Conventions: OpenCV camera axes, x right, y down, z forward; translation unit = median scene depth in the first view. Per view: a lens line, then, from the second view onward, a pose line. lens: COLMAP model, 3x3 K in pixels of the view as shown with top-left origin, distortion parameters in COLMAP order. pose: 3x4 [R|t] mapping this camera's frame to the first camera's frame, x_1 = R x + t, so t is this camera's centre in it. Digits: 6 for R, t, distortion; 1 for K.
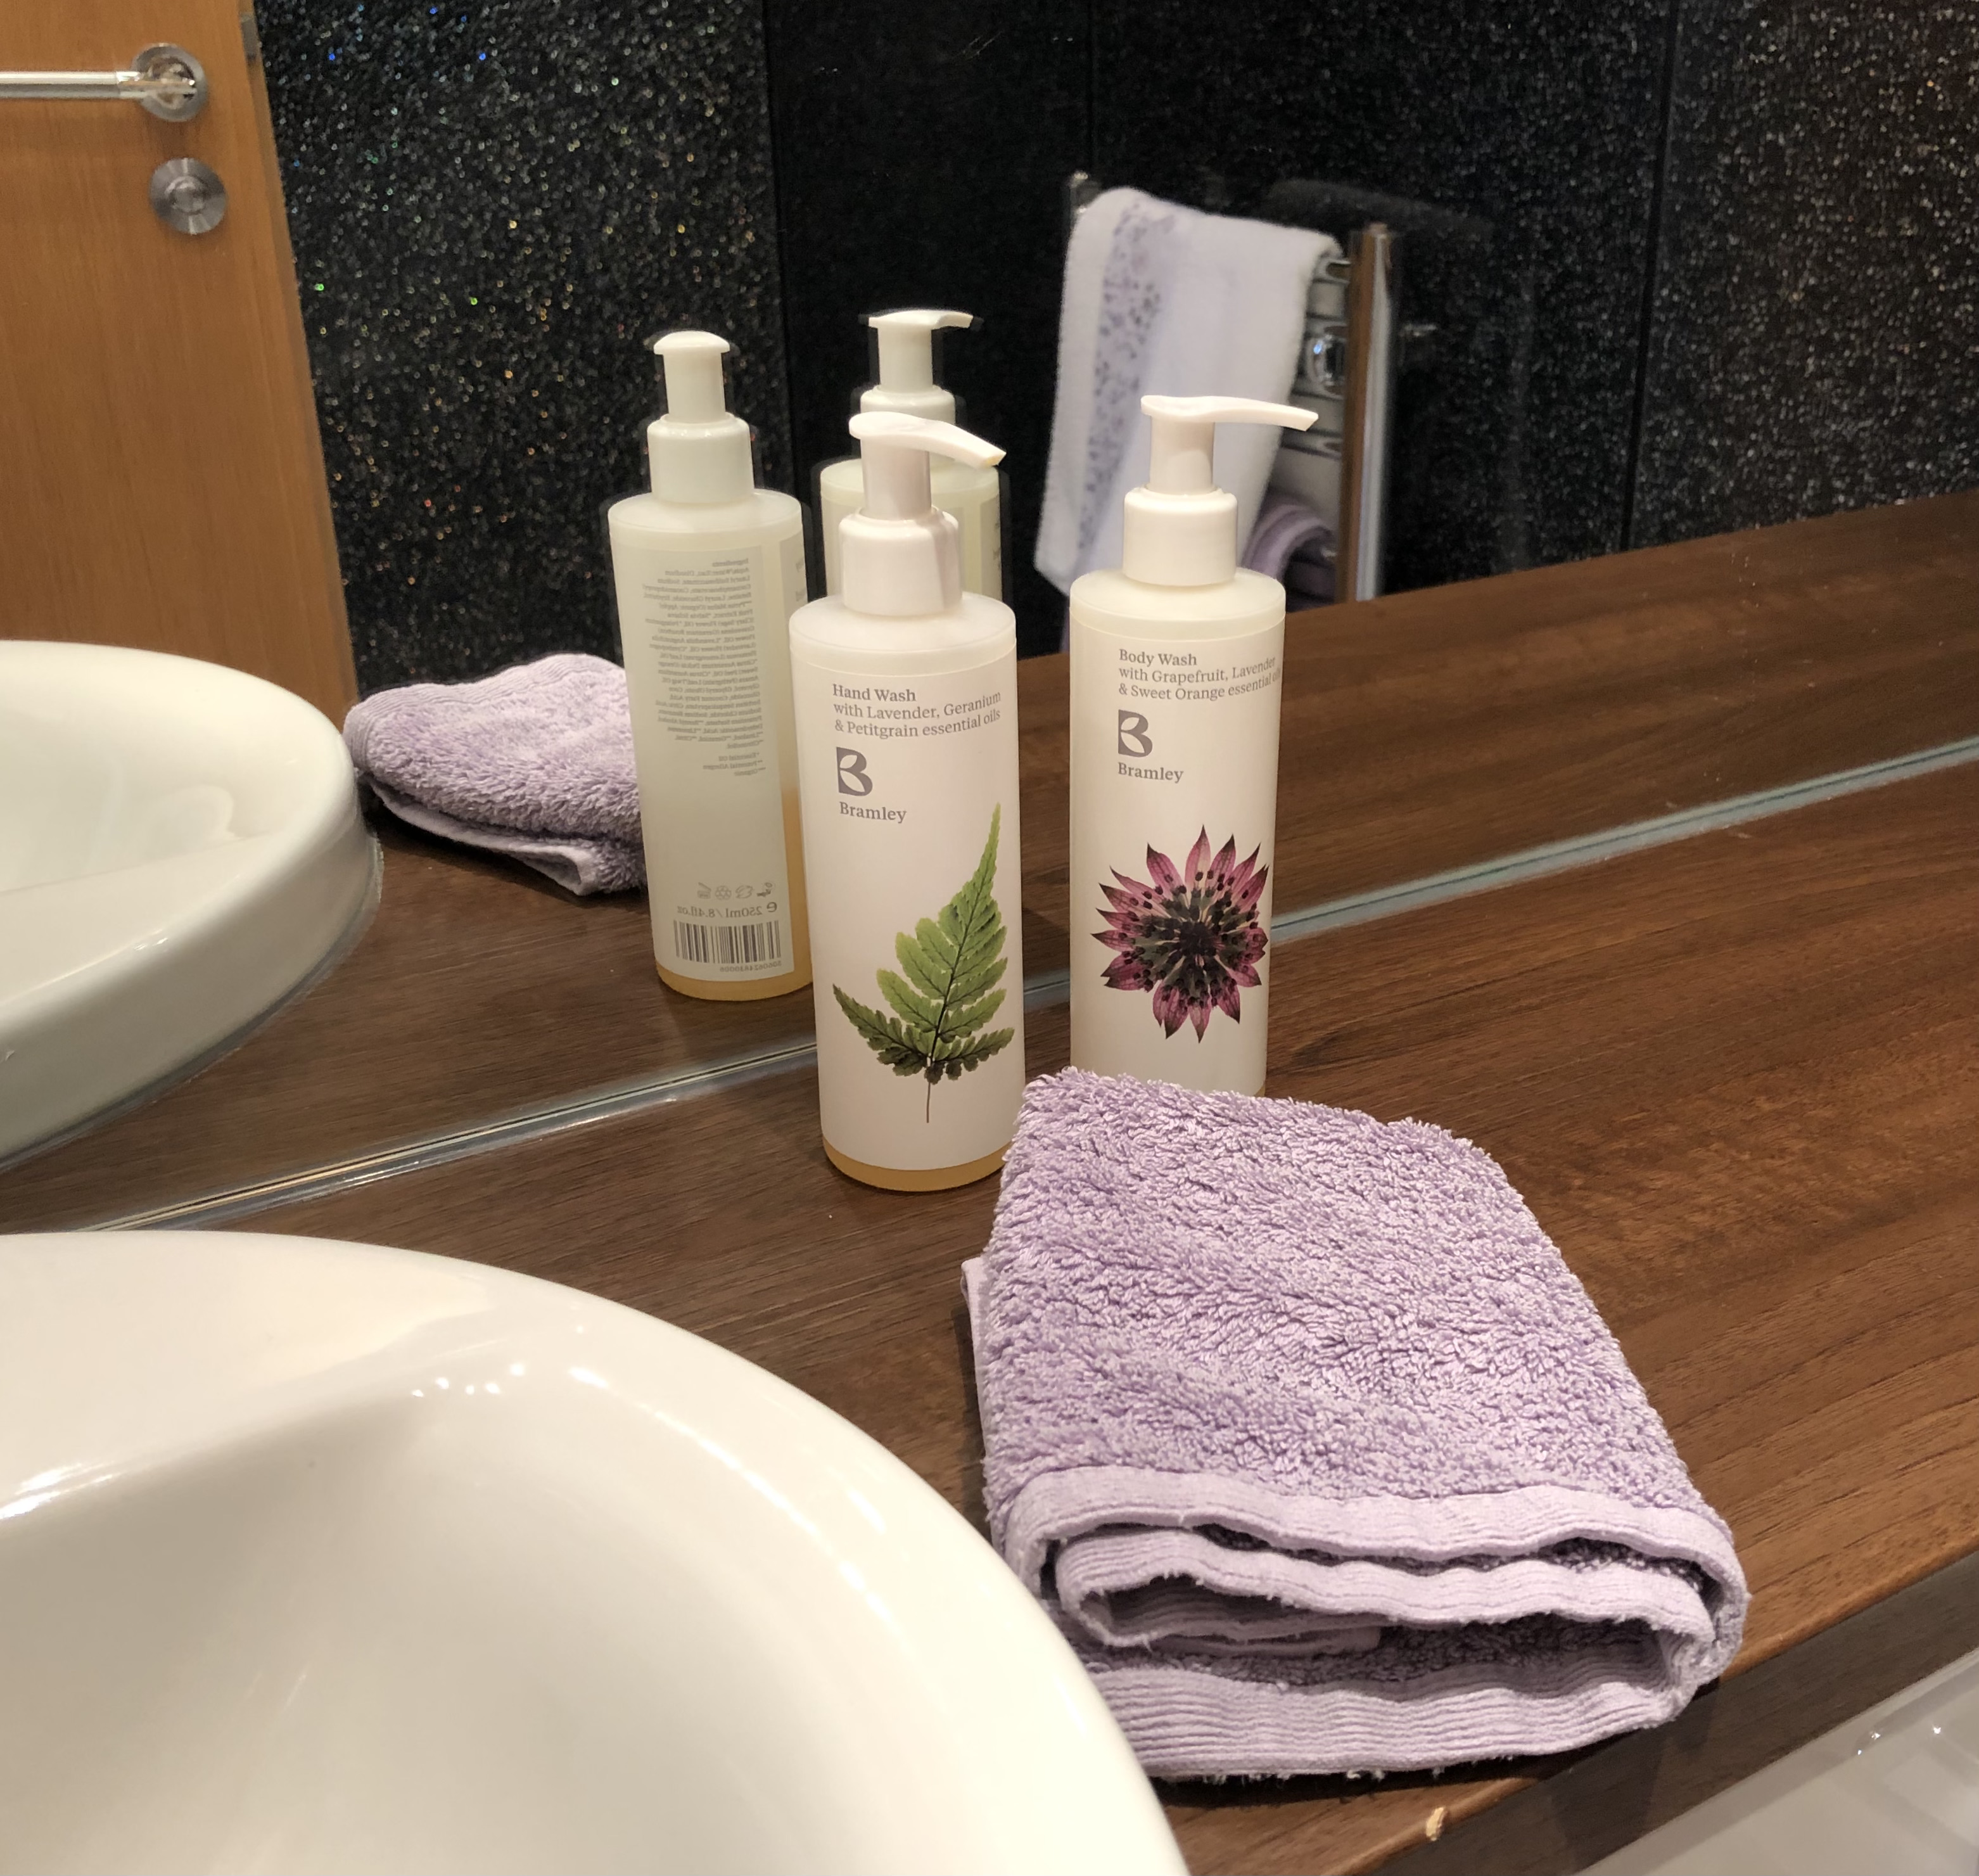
lens RADIAL K [[2216.9, 0, 1088.6], [0, 2216.9, 882.0], [0, 0, 1]] dist [0.026440, 0.000000]
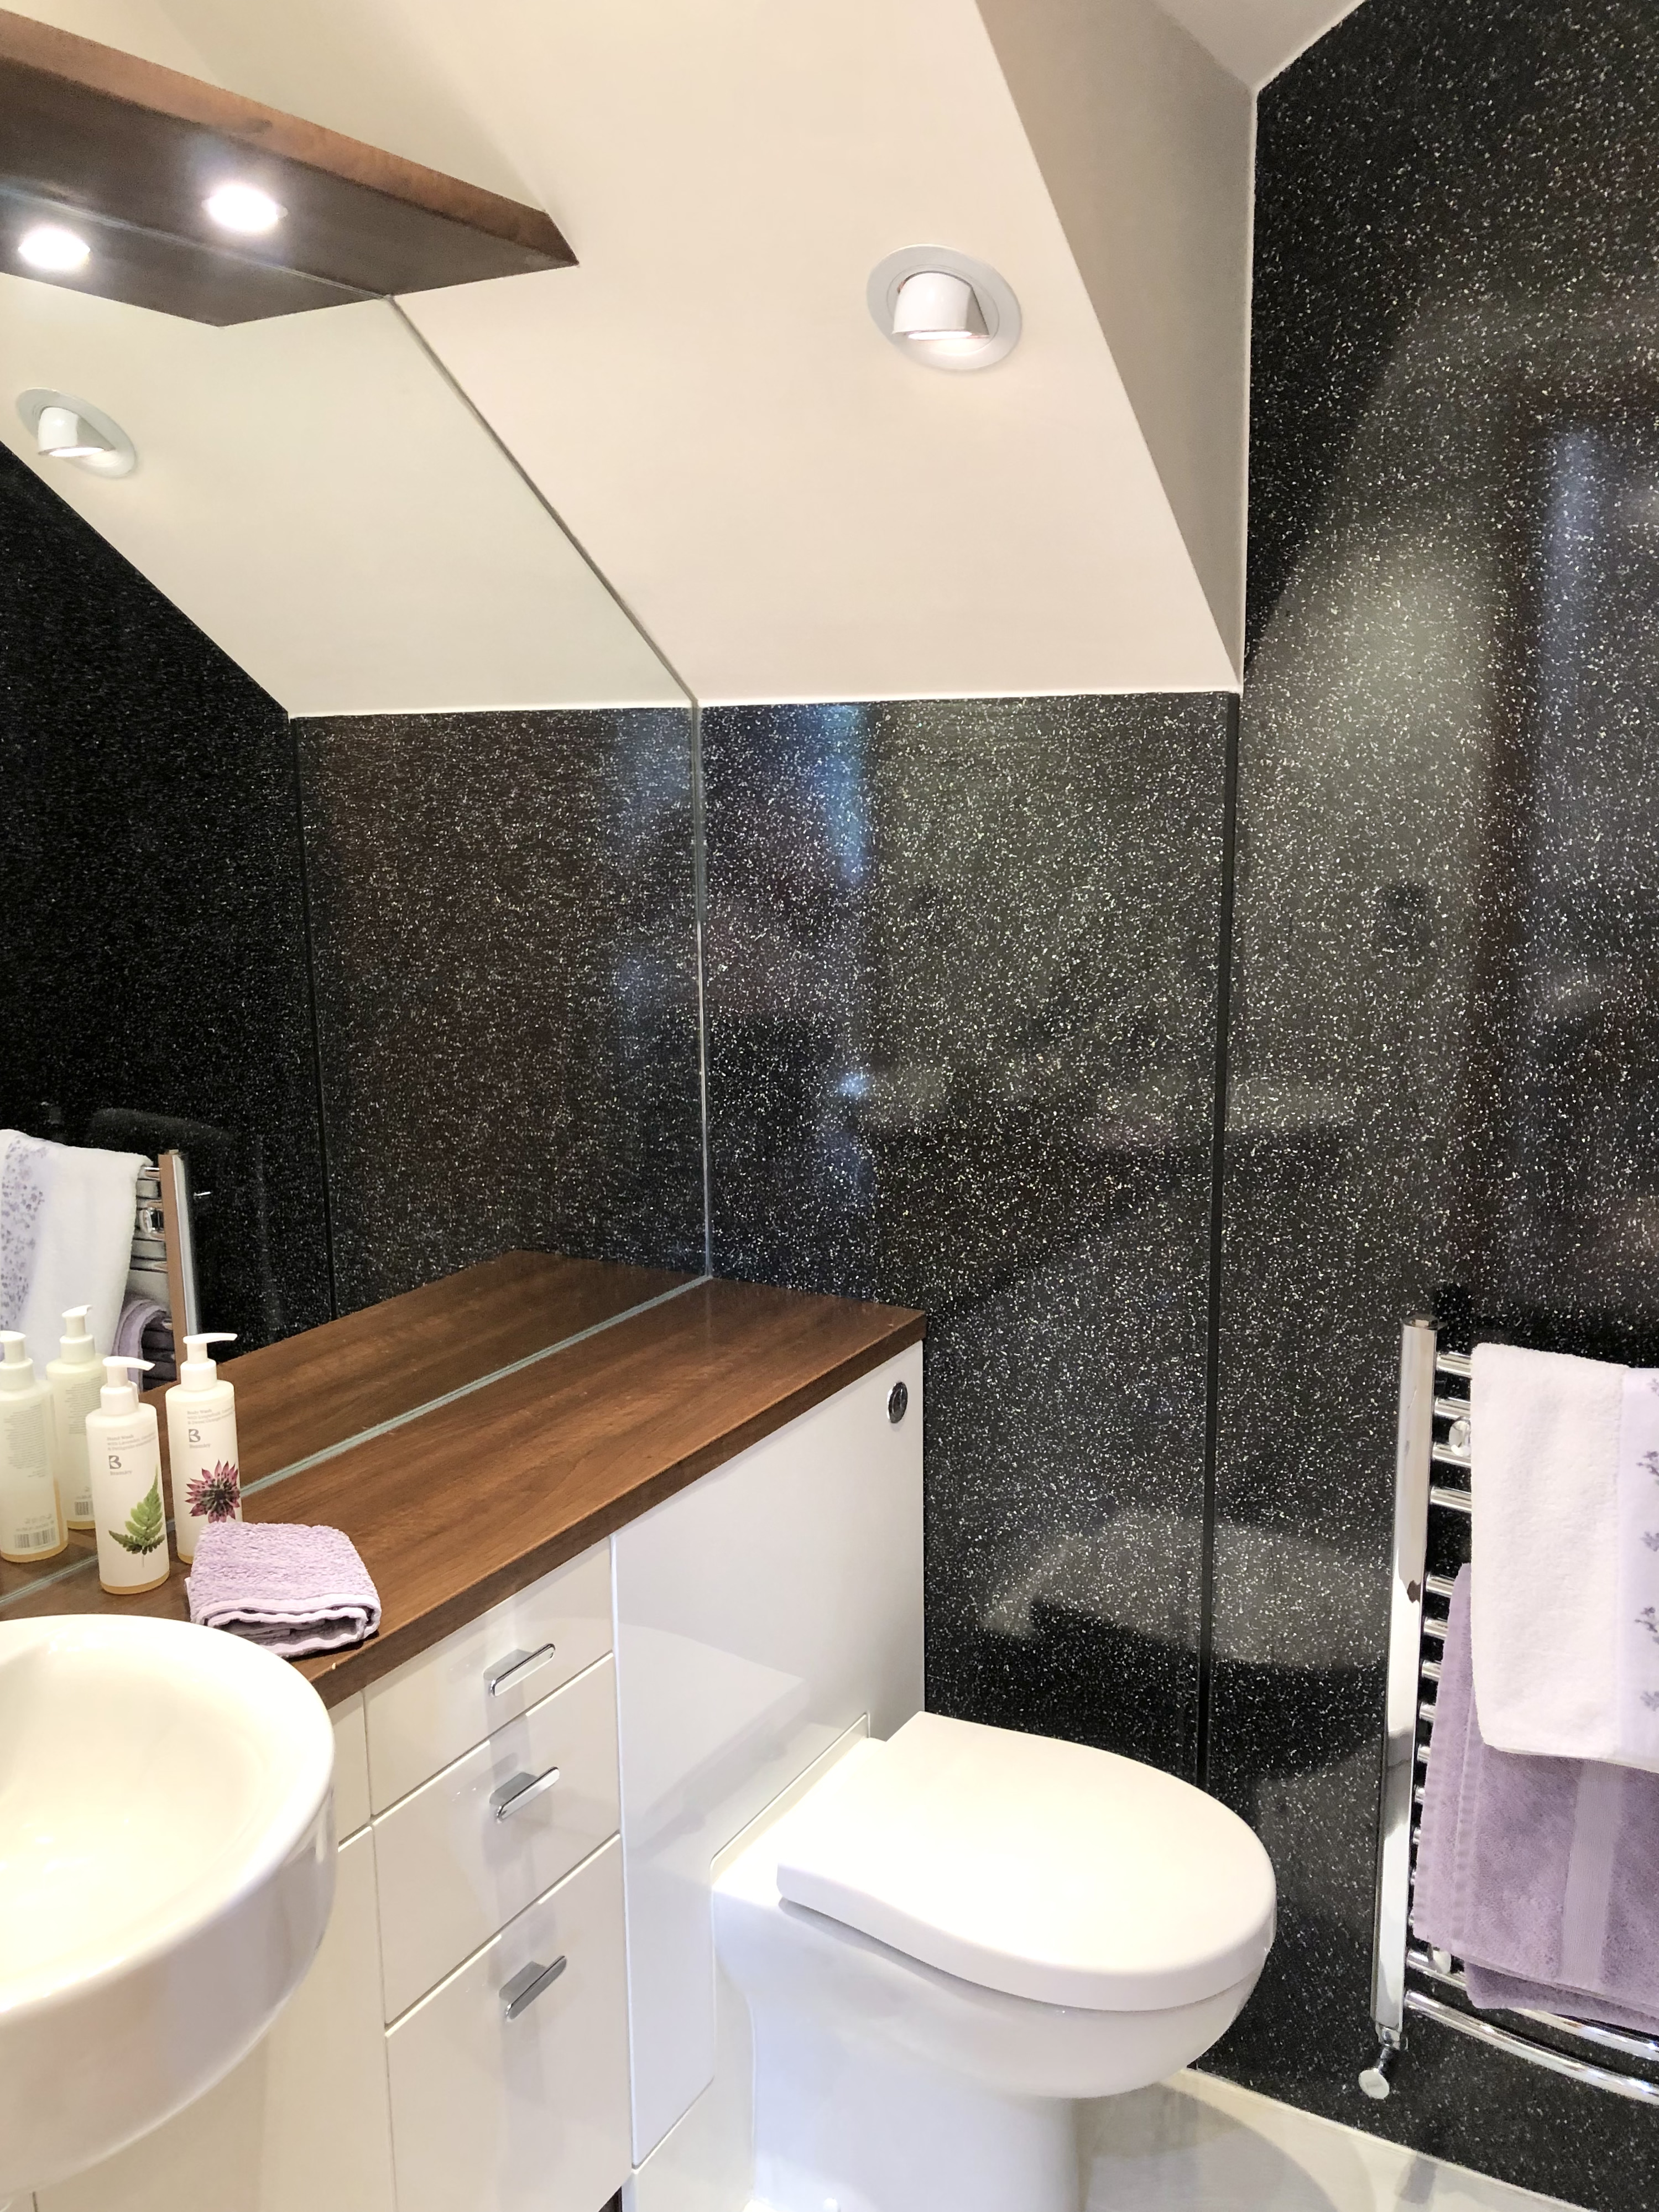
lens RADIAL K [[1883.6, 0, 833.2], [0, 1883.6, 1102.8], [0, 0, 1]] dist [0.052663, -0.086057]
pose [[0.873096, -0.099250, 0.477339, -0.146621], [0.197414, 0.967177, -0.159990, 0.030854], [-0.445792, 0.233920, 0.864032, -0.653845]]
